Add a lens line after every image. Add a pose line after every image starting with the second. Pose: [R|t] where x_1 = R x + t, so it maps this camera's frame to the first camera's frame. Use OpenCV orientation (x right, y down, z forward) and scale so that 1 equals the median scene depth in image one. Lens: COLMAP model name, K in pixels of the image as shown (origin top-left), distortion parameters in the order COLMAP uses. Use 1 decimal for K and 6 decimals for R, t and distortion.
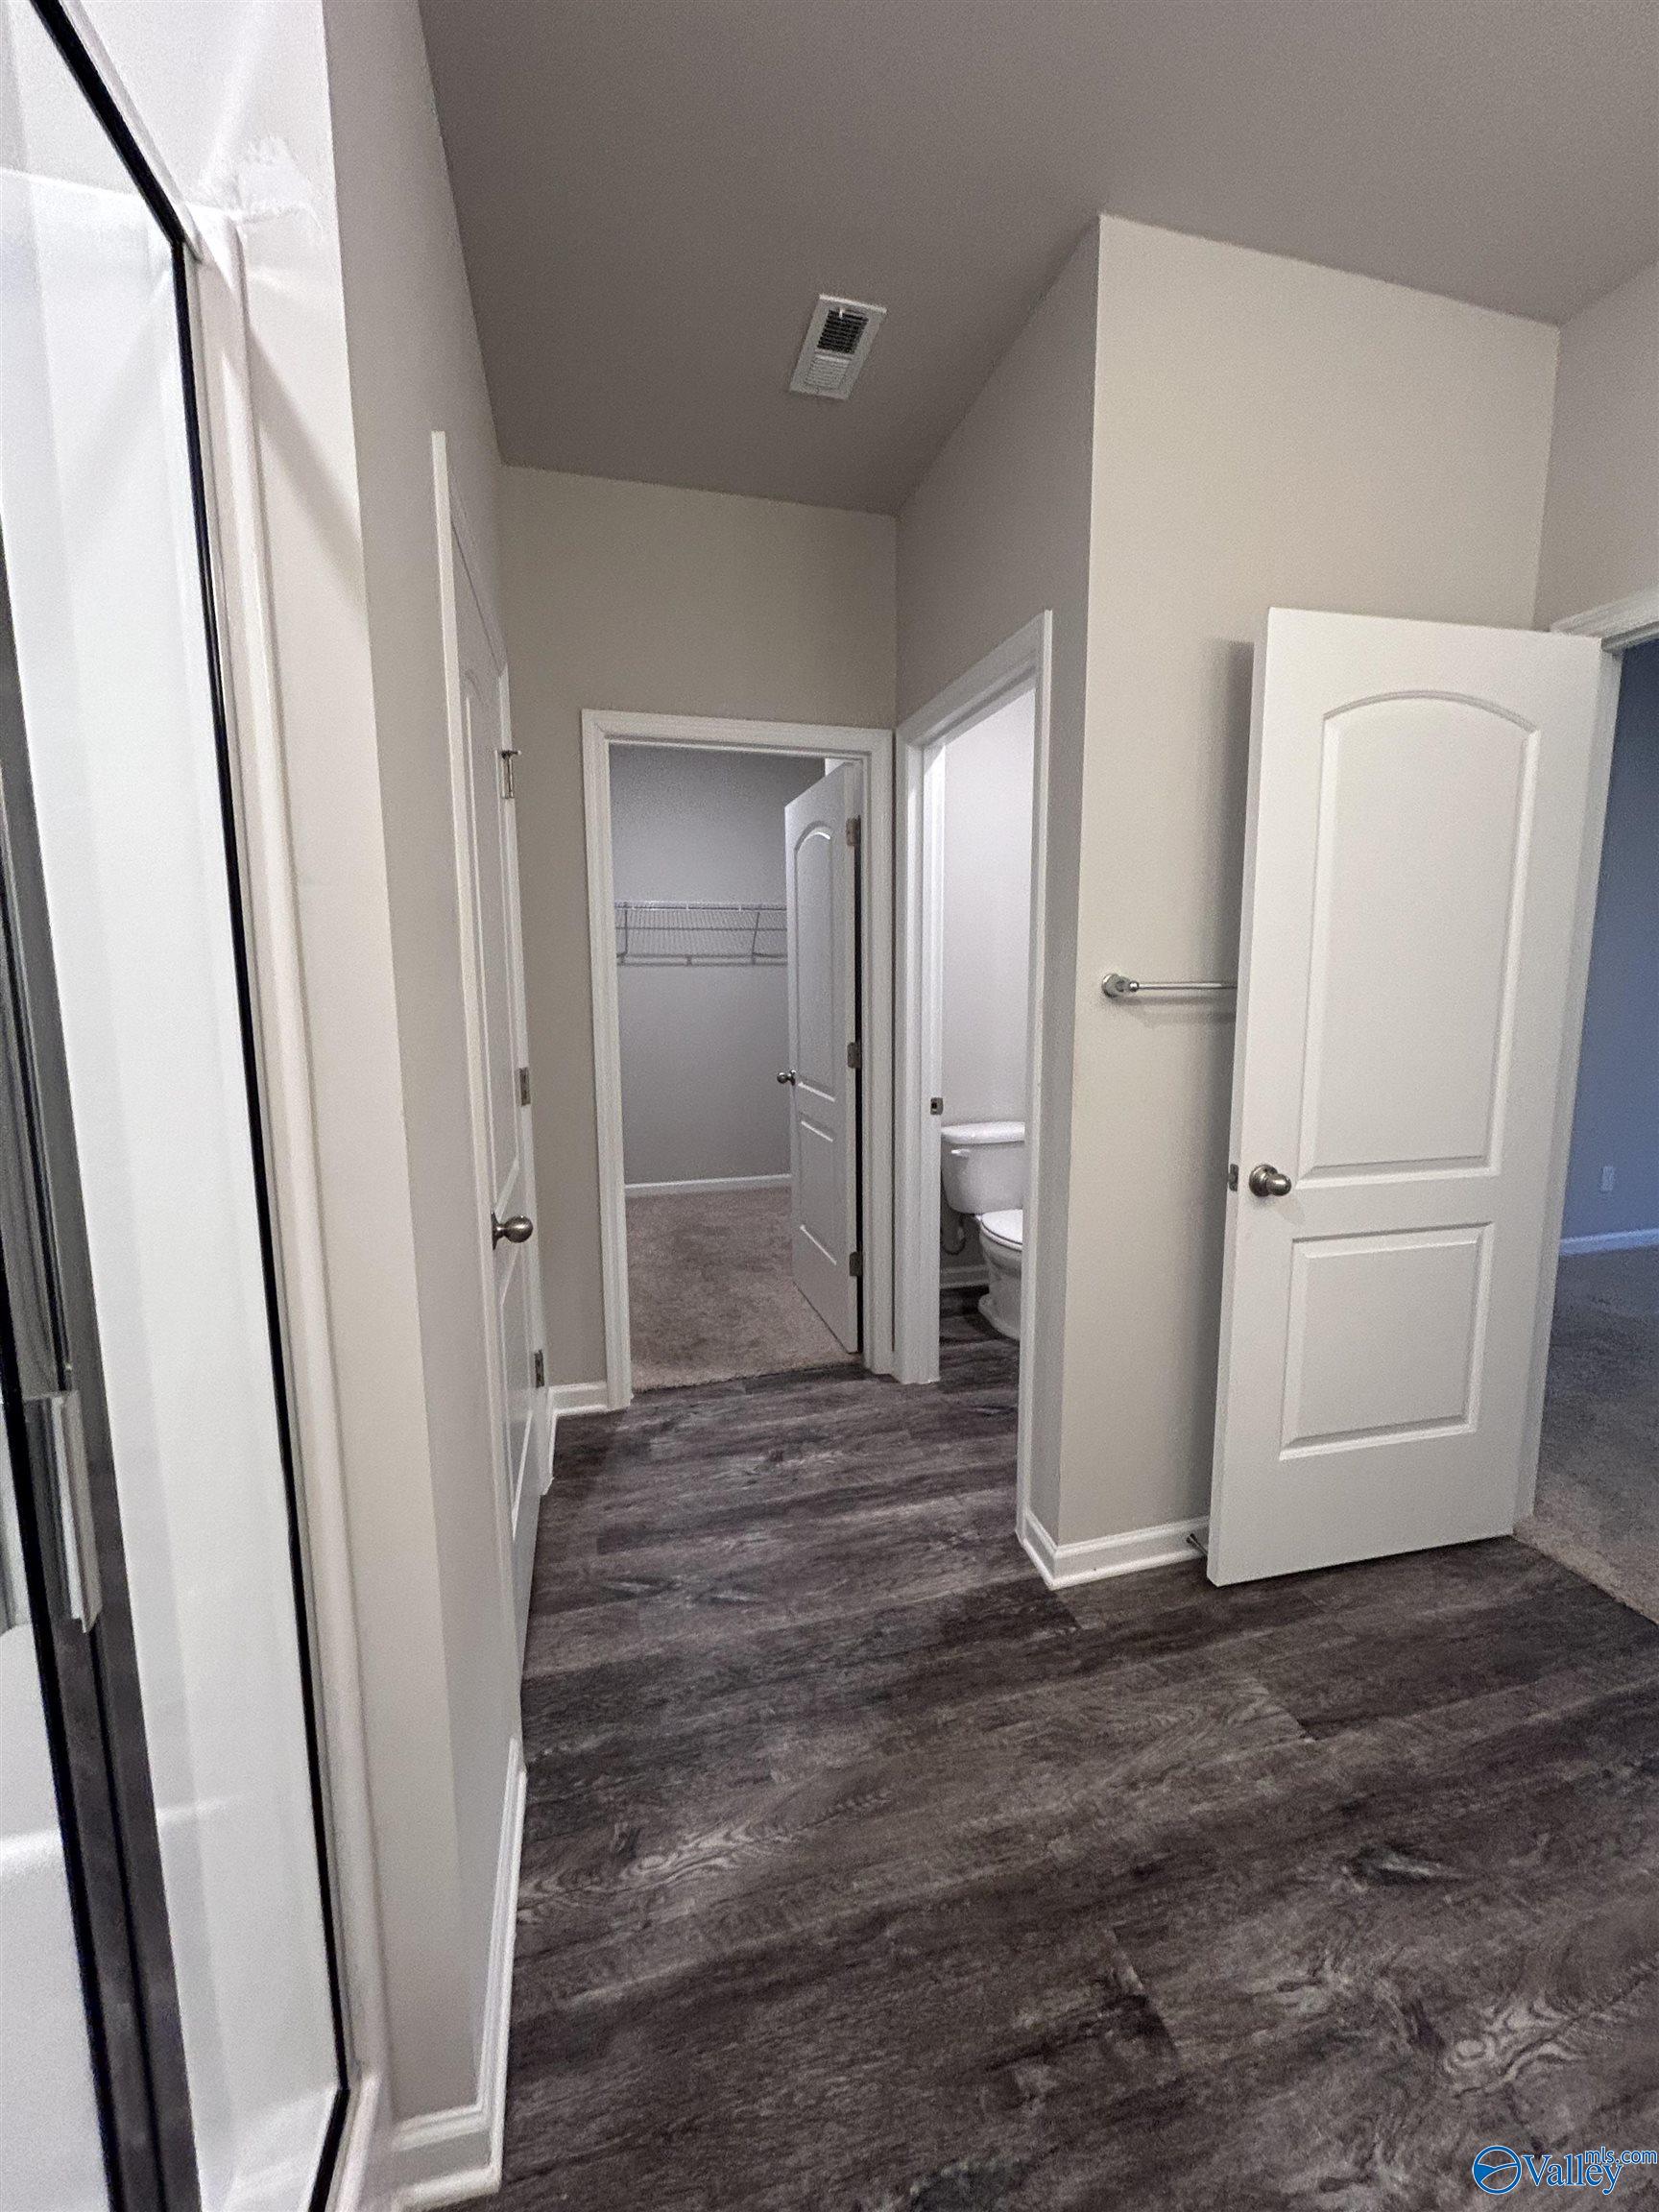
lens RADIAL K [[894.2, 0, 835.8], [0, 894.2, 1090.9], [0, 0, 1]] dist [0.000275, -0.000444]
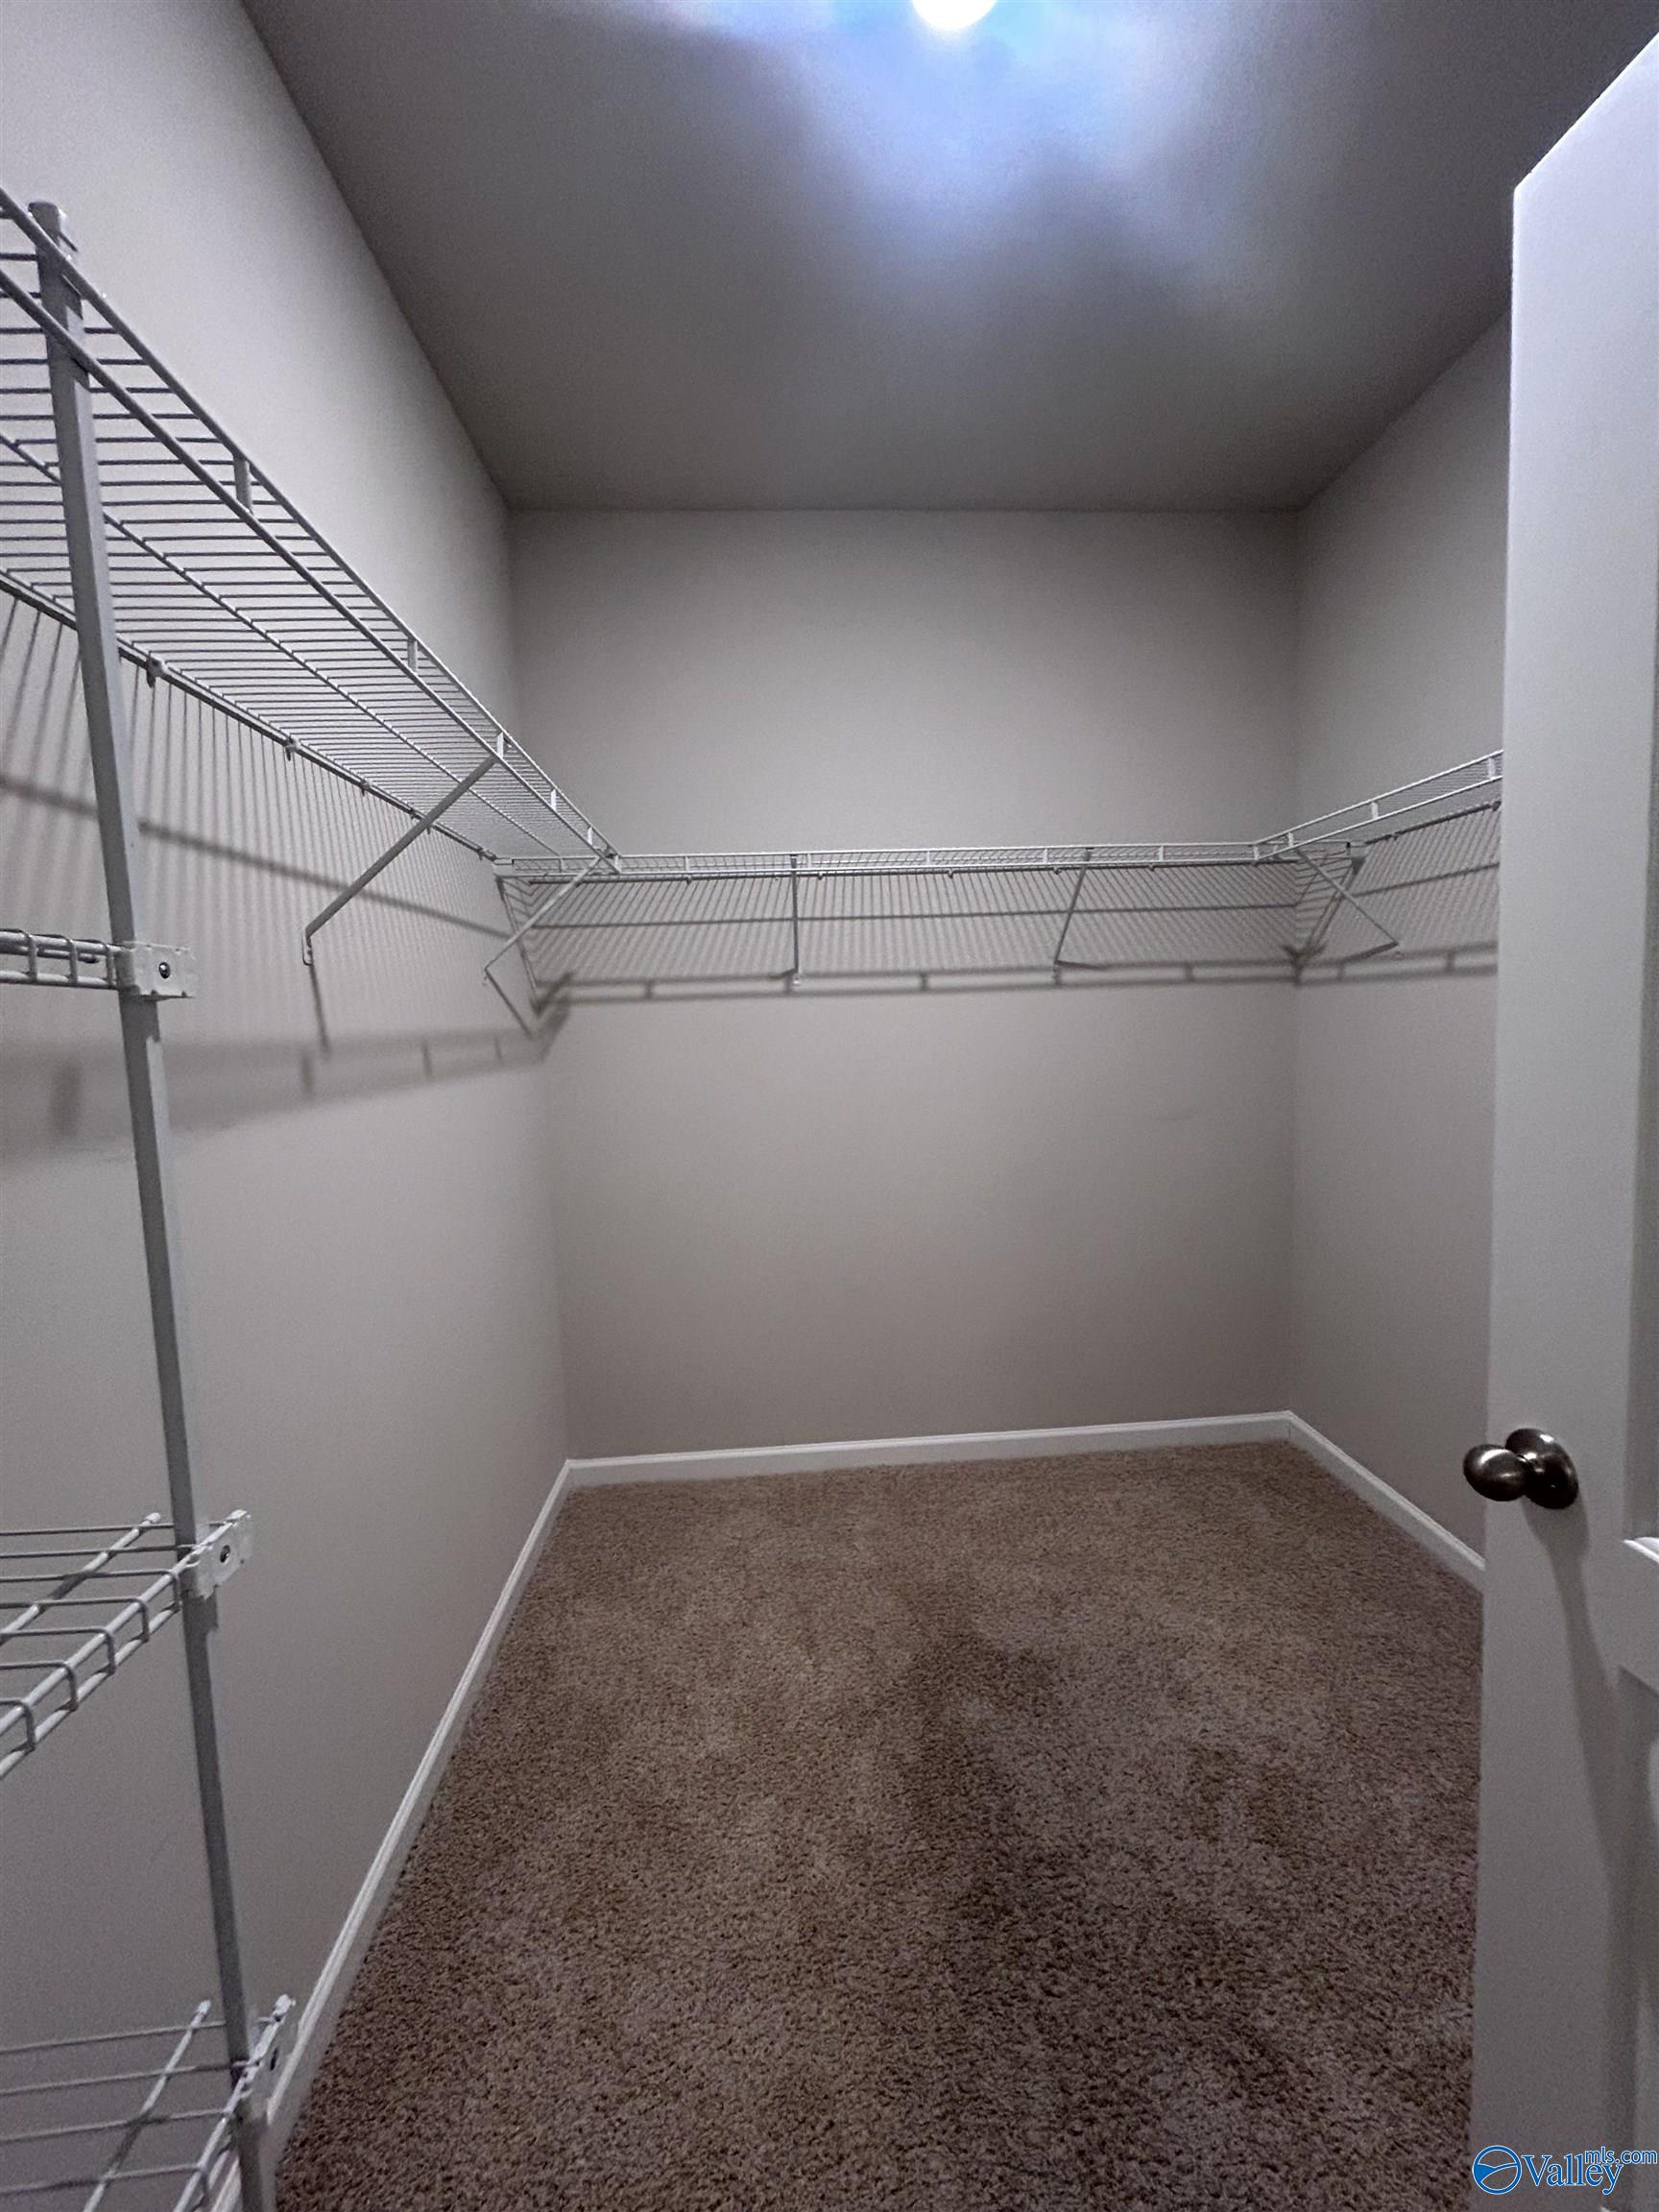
lens RADIAL K [[894.2, 0, 835.8], [0, 894.2, 1090.9], [0, 0, 1]] dist [0.000275, -0.000444]
pose [[0.979148, -0.013514, -0.202700, -0.115883], [0.005020, 0.999090, -0.042359, -0.067375], [0.203087, 0.040459, 0.978324, 0.523602]]
